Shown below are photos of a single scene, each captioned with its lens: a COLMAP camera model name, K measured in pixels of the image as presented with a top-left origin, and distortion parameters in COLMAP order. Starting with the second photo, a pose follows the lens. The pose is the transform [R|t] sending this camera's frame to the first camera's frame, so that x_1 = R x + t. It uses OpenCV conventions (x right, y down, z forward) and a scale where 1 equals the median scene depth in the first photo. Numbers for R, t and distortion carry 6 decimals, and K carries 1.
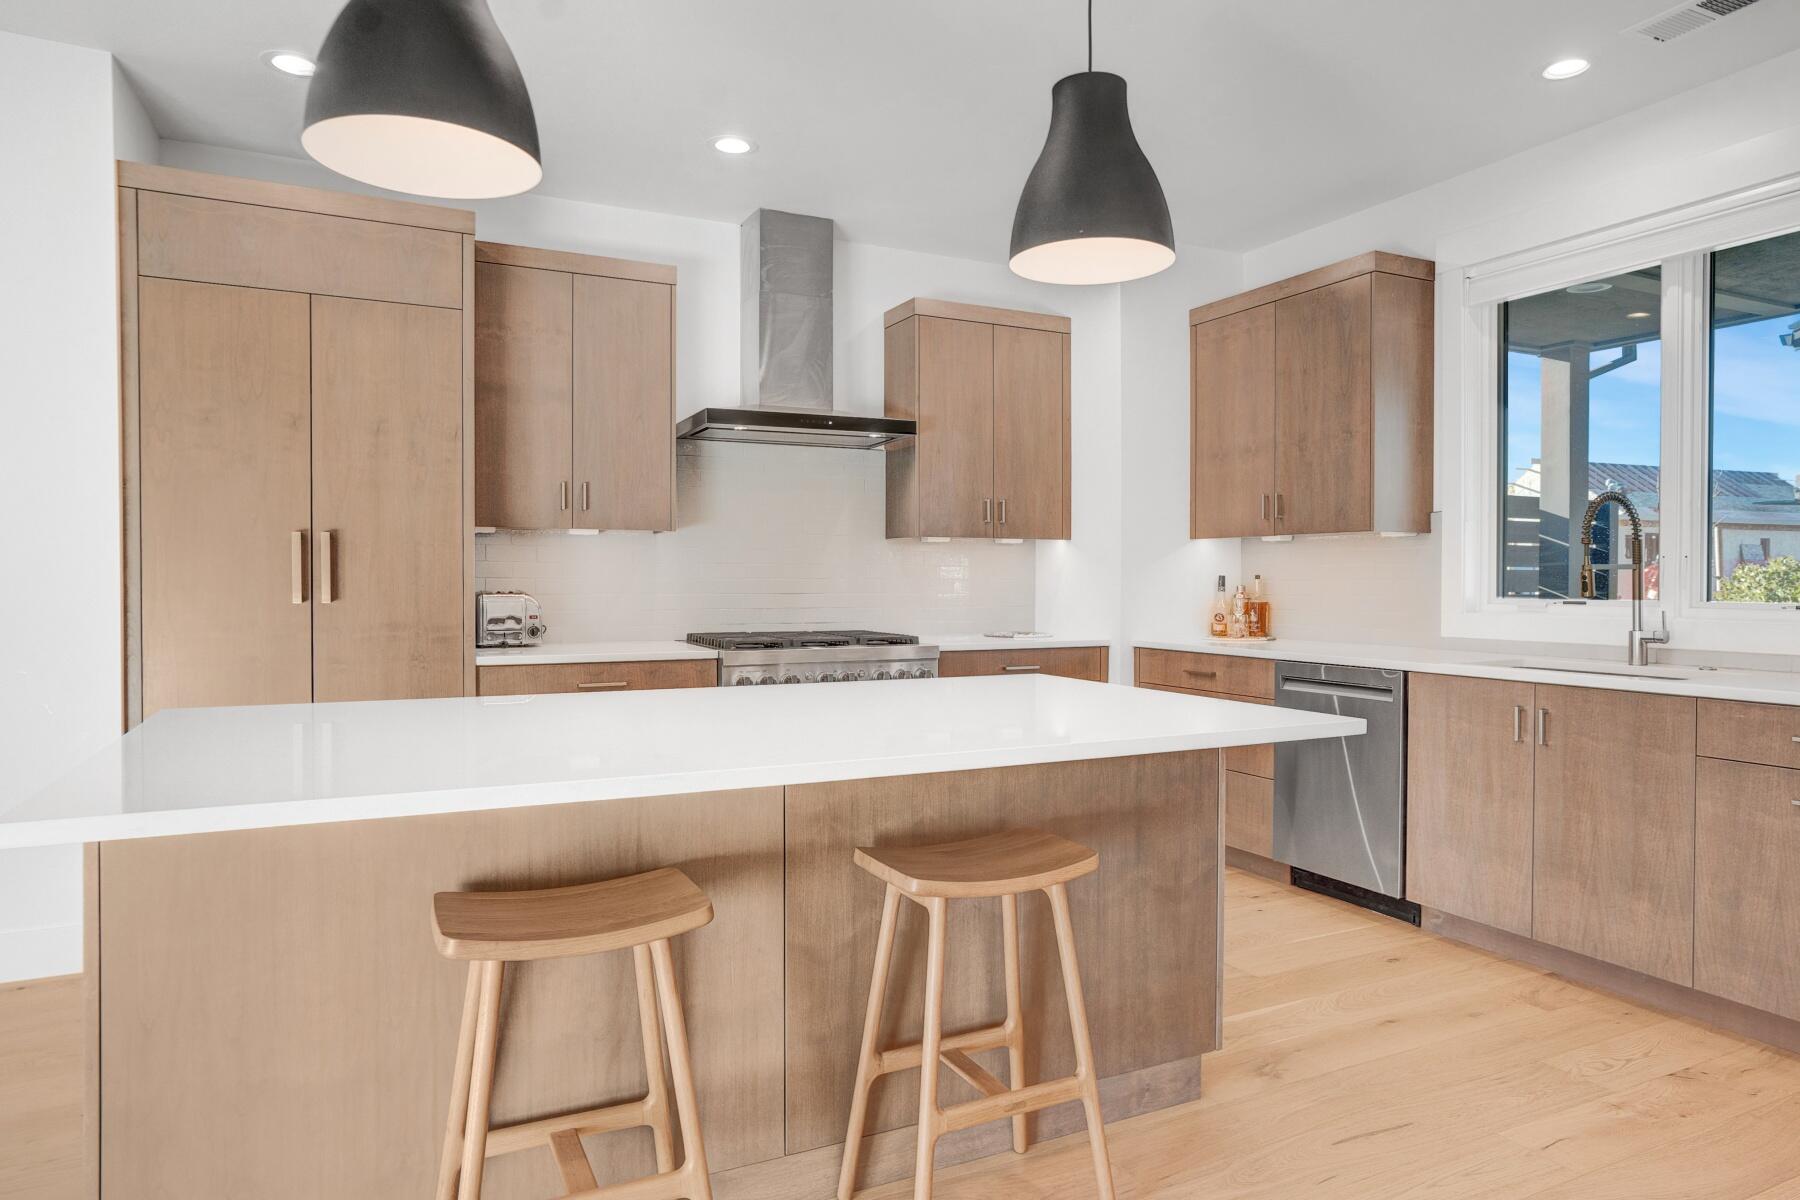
lens RADIAL K [[1164.1, 0, 904.1], [0, 1164.1, 585.7], [0, 0, 1]] dist [0.035030, 0.000746]
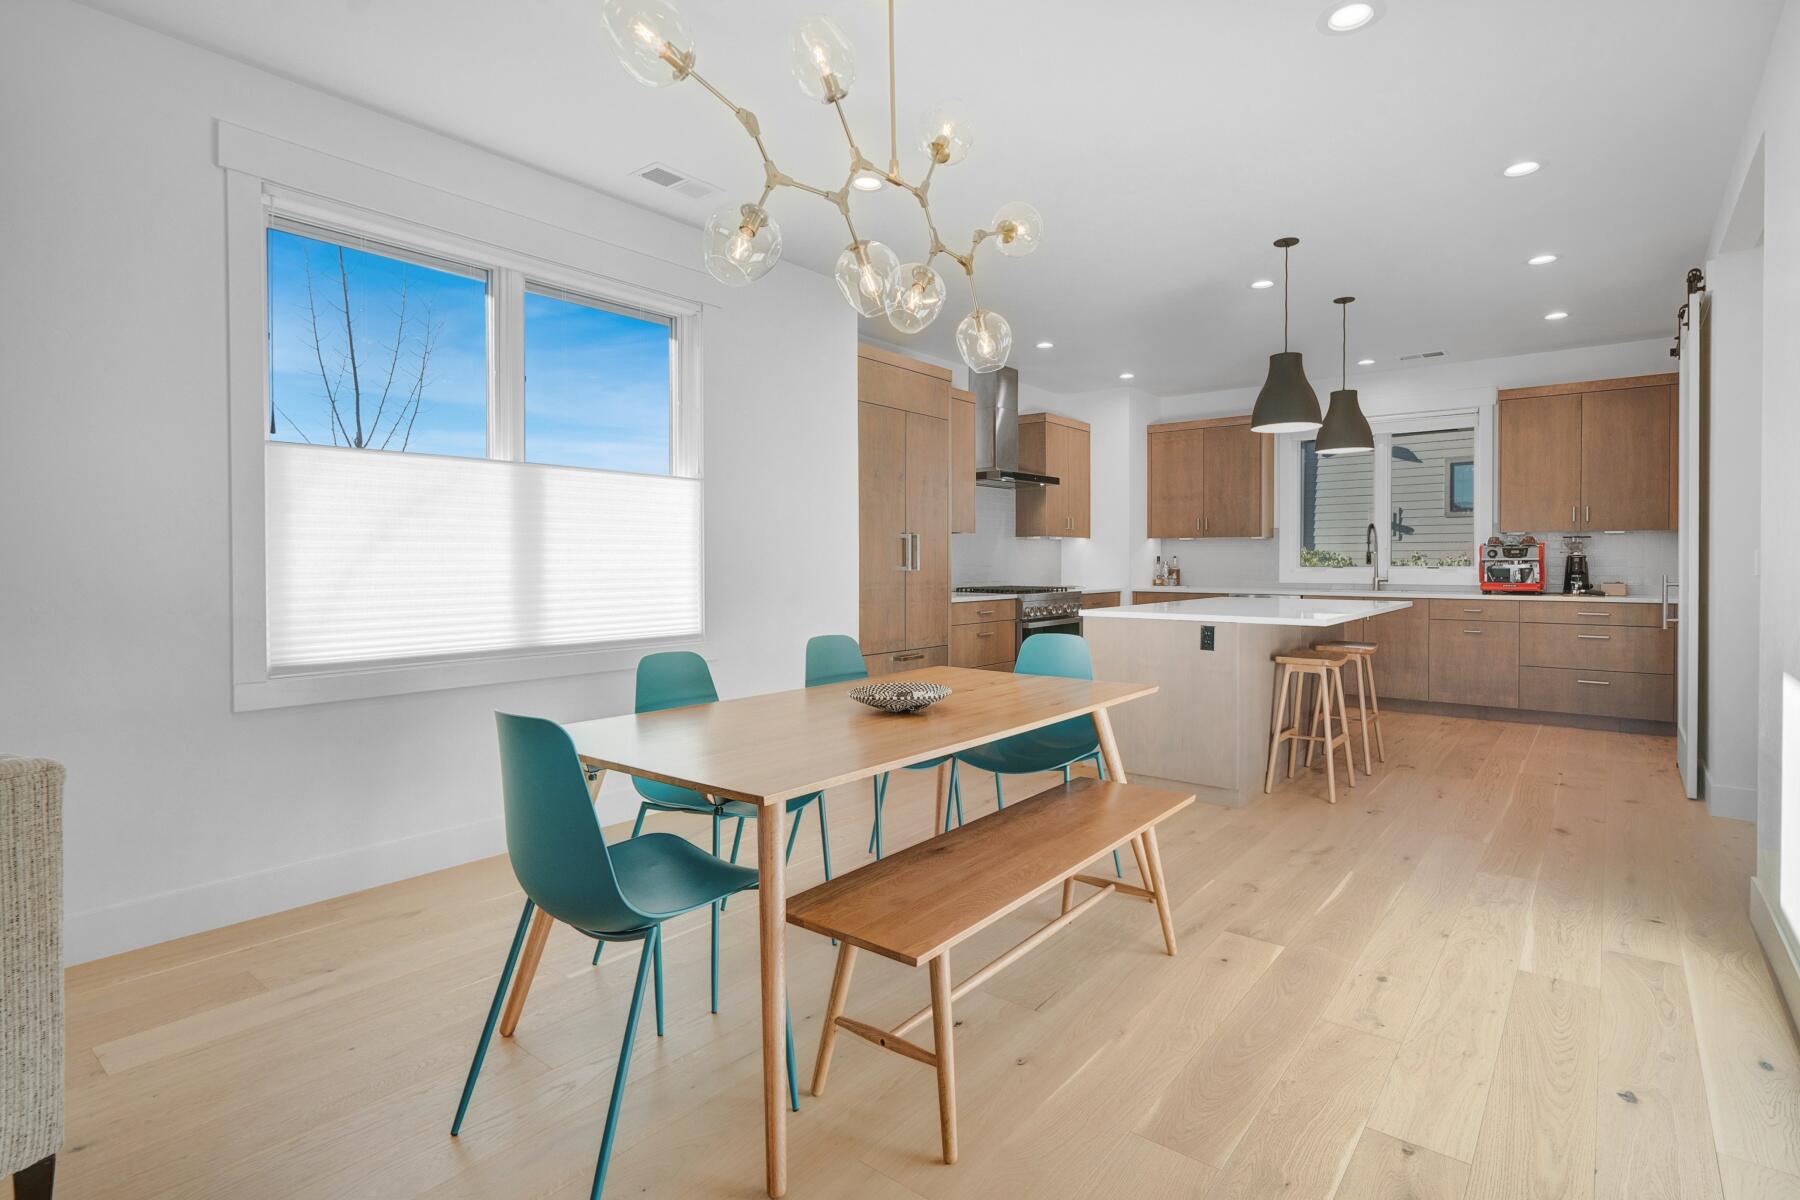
lens RADIAL K [[871.5, 0, 947.7], [0, 871.5, 564.8], [0, 0, 1]] dist [-0.005967, 0.000951]
pose [[0.902465, -0.004797, 0.430737, -0.777873], [0.004335, 0.999988, 0.002054, 0.001968], [-0.430742, 0.000014, 0.902475, -0.235474]]
